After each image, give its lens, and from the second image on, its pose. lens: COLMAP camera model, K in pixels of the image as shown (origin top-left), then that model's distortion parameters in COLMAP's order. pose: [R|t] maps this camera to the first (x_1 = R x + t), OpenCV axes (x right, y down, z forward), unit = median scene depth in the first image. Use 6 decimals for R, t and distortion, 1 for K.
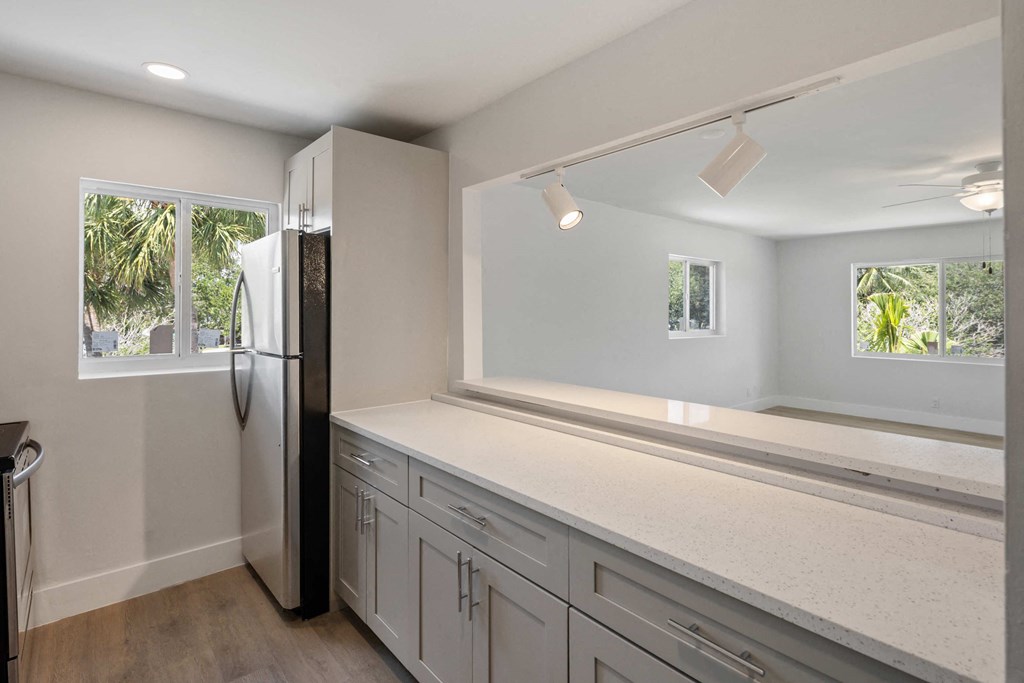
lens RADIAL K [[502.9, 0, 503.2], [0, 502.9, 303.4], [0, 0, 1]] dist [0.006759, -0.003616]
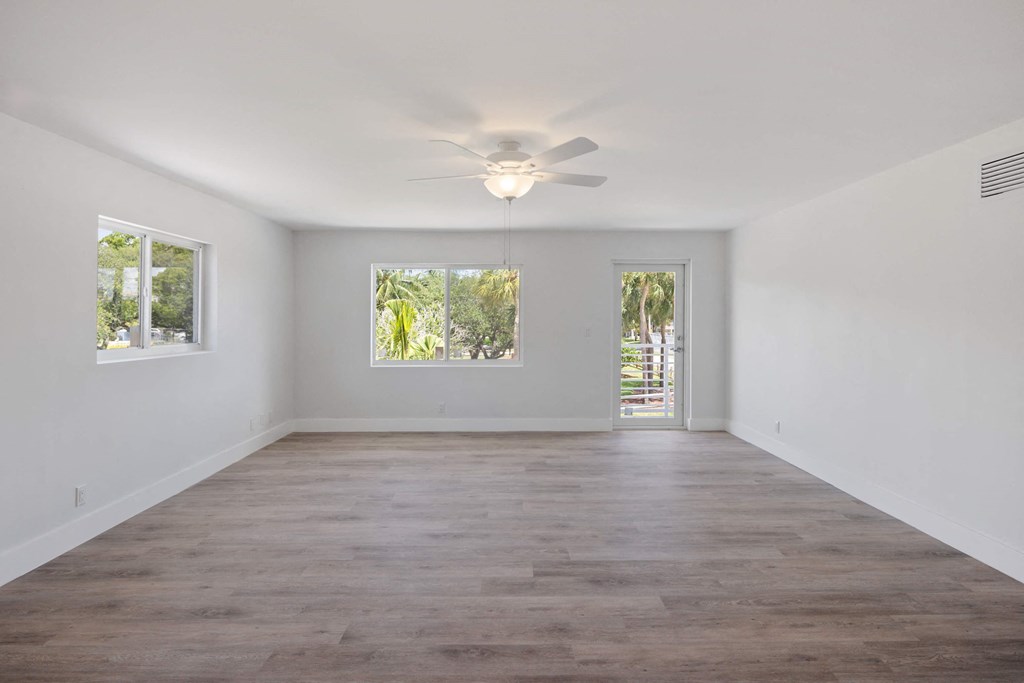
lens RADIAL K [[502.9, 0, 515.7], [0, 502.9, 315.5], [0, 0, 1]] dist [0.006759, -0.003616]
pose [[0.632679, 0.002861, 0.774409, 0.388847], [-0.010373, 0.999935, 0.004781, 0.017872], [-0.774345, -0.011058, 0.632667, 0.569927]]
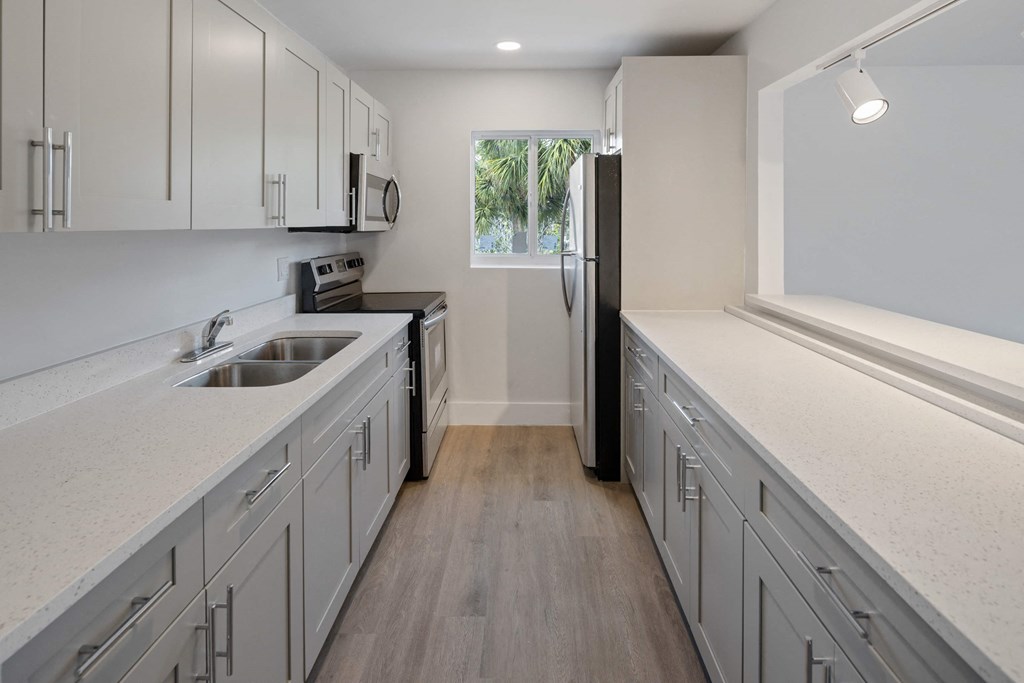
lens RADIAL K [[502.9, 0, 511.1], [0, 502.9, 227.7], [0, 0, 1]] dist [0.006759, -0.003616]
pose [[0.747437, 0.010699, -0.664246, 0.198420], [0.006505, 0.999704, 0.023422, 0.001019], [0.664300, -0.021828, 0.747147, -0.013840]]
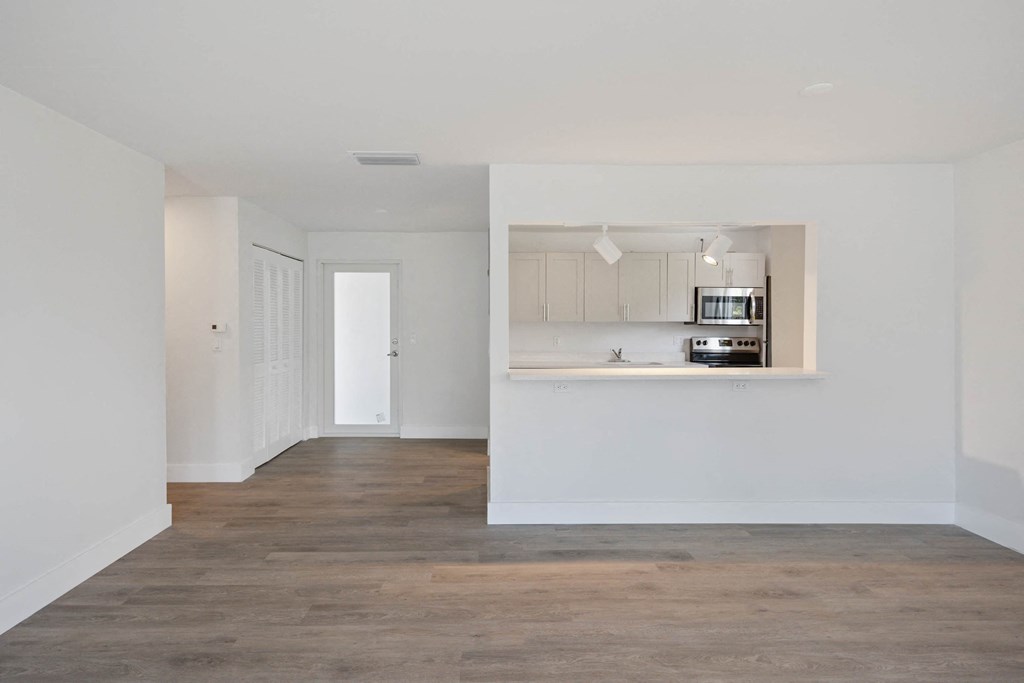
lens RADIAL K [[502.9, 0, 513.0], [0, 502.9, 332.5], [0, 0, 1]] dist [0.006759, -0.003616]
pose [[-0.612680, 0.023498, -0.789982, 1.514983], [0.015415, 0.999723, 0.017781, 0.016983], [0.790181, -0.001283, -0.612872, 1.307107]]
